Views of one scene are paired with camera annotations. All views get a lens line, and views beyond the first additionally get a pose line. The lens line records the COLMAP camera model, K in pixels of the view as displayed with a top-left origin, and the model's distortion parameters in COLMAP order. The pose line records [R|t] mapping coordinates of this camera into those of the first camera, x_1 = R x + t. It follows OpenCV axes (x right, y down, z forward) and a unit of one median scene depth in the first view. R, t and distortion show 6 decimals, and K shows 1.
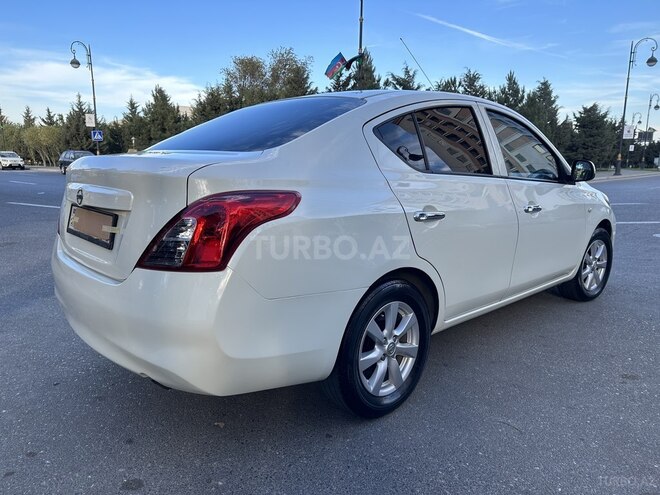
lens RADIAL K [[464.5, 0, 330.0], [0, 464.5, 247.5], [0, 0, 1]] dist [0.020588, -0.024940]
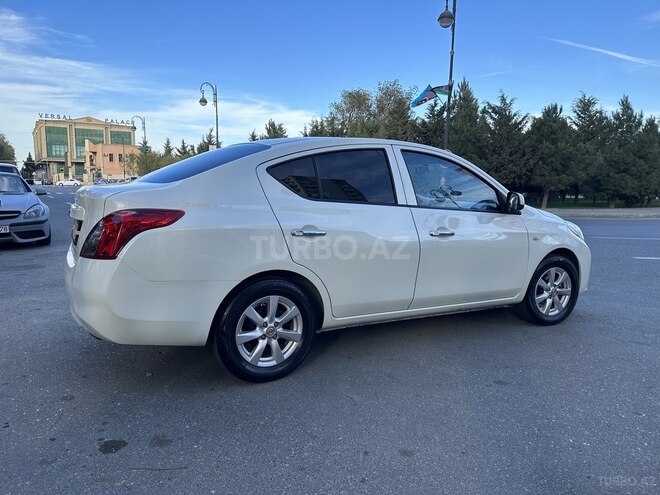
lens RADIAL K [[457.0, 0, 330.0], [0, 457.0, 247.5], [0, 0, 1]] dist [0.100143, -0.156763]
pose [[0.972636, 0.041422, -0.228613, 0.439895], [-0.053974, 0.997343, -0.048929, 0.024431], [0.225979, 0.059930, 0.972287, -0.191761]]
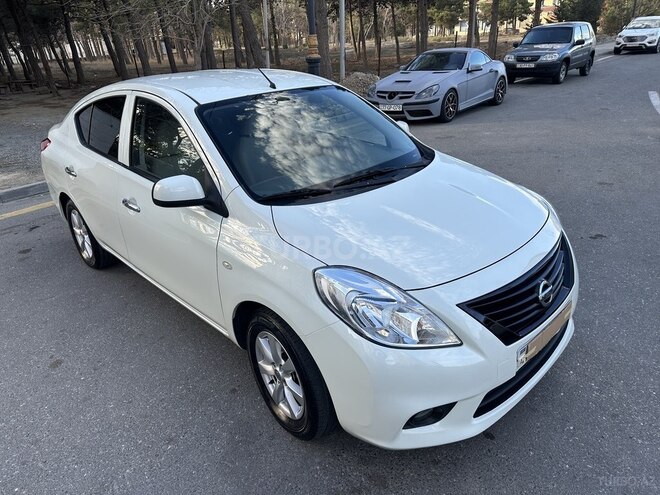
lens RADIAL K [[482.8, 0, 330.0], [0, 482.8, 247.5], [0, 0, 1]] dist [0.004986, -0.006688]
pose [[-0.002229, 0.394231, -0.919008, 1.459993], [-0.124397, 0.911763, 0.391425, -0.471524], [0.992230, 0.115194, 0.047009, 1.431298]]
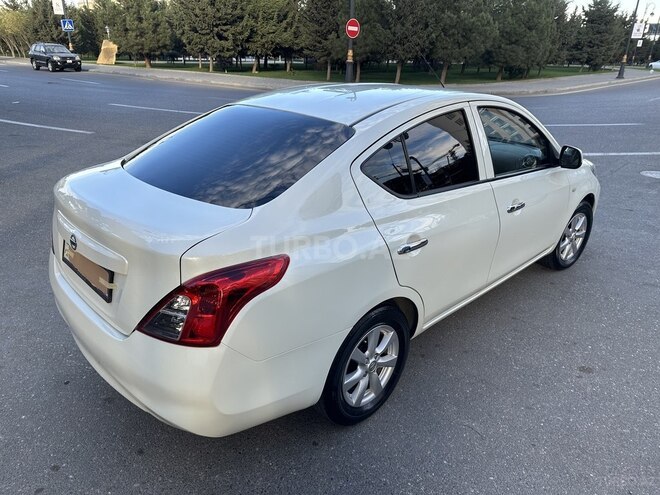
lens RADIAL K [[464.5, 0, 330.0], [0, 464.5, 247.5], [0, 0, 1]] dist [0.020588, -0.024940]
pose [[0.999743, 0.006313, 0.021790, 0.004034], [-0.010845, 0.976634, 0.214638, -0.219069], [-0.019926, -0.214819, 0.976451, -0.011286]]
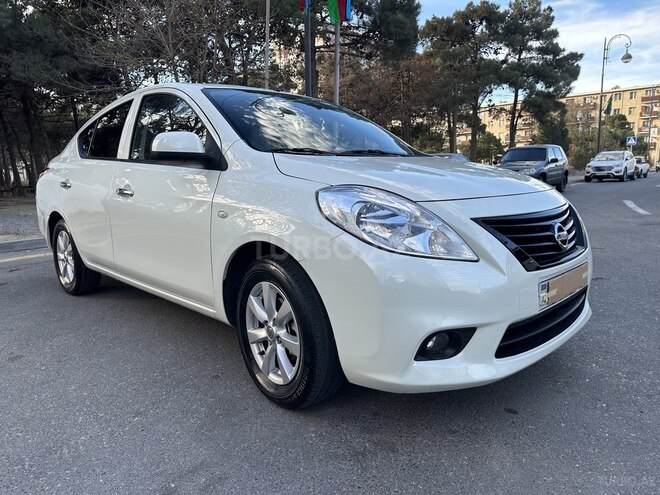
lens RADIAL K [[482.8, 0, 330.0], [0, 482.8, 247.5], [0, 0, 1]] dist [0.004986, -0.006688]
pose [[0.015263, 0.145395, -0.989256, 1.492901], [-0.154682, 0.977804, 0.141326, -0.185543], [0.987846, 0.150863, 0.037414, 1.449642]]
